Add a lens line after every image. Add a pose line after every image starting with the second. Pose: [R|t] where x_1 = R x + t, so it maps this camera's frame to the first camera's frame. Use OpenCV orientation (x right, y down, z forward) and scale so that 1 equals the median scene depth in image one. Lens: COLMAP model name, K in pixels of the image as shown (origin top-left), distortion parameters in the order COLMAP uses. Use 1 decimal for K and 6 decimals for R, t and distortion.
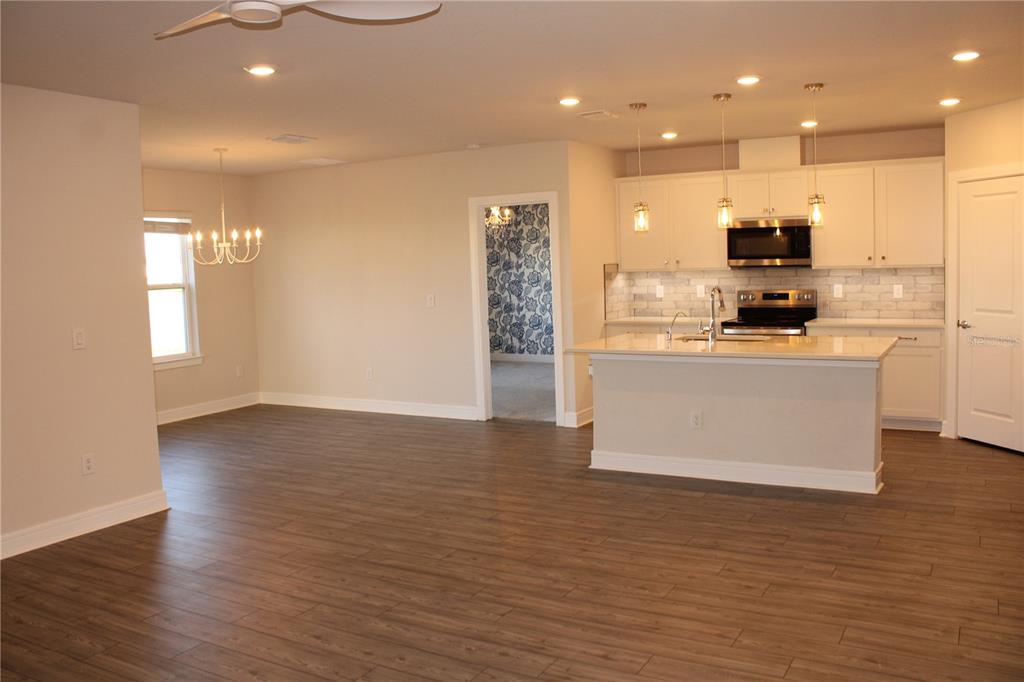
lens RADIAL K [[863.0, 0, 519.3], [0, 863.0, 344.8], [0, 0, 1]] dist [-0.153395, 0.124752]
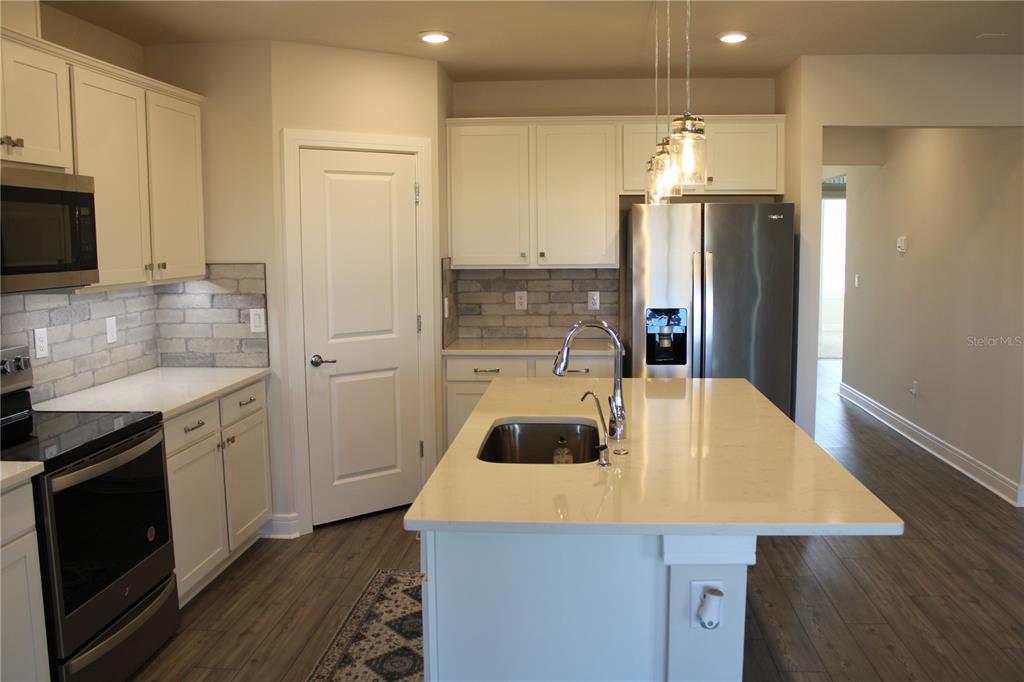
lens RADIAL K [[863.0, 0, 512.9], [0, 863.0, 333.6], [0, 0, 1]] dist [-0.153395, 0.124752]
pose [[-0.423031, -0.066869, 0.903644, -0.131256], [0.109595, 0.986176, 0.124282, -0.096006], [-0.899463, 0.151610, -0.409855, 0.955661]]
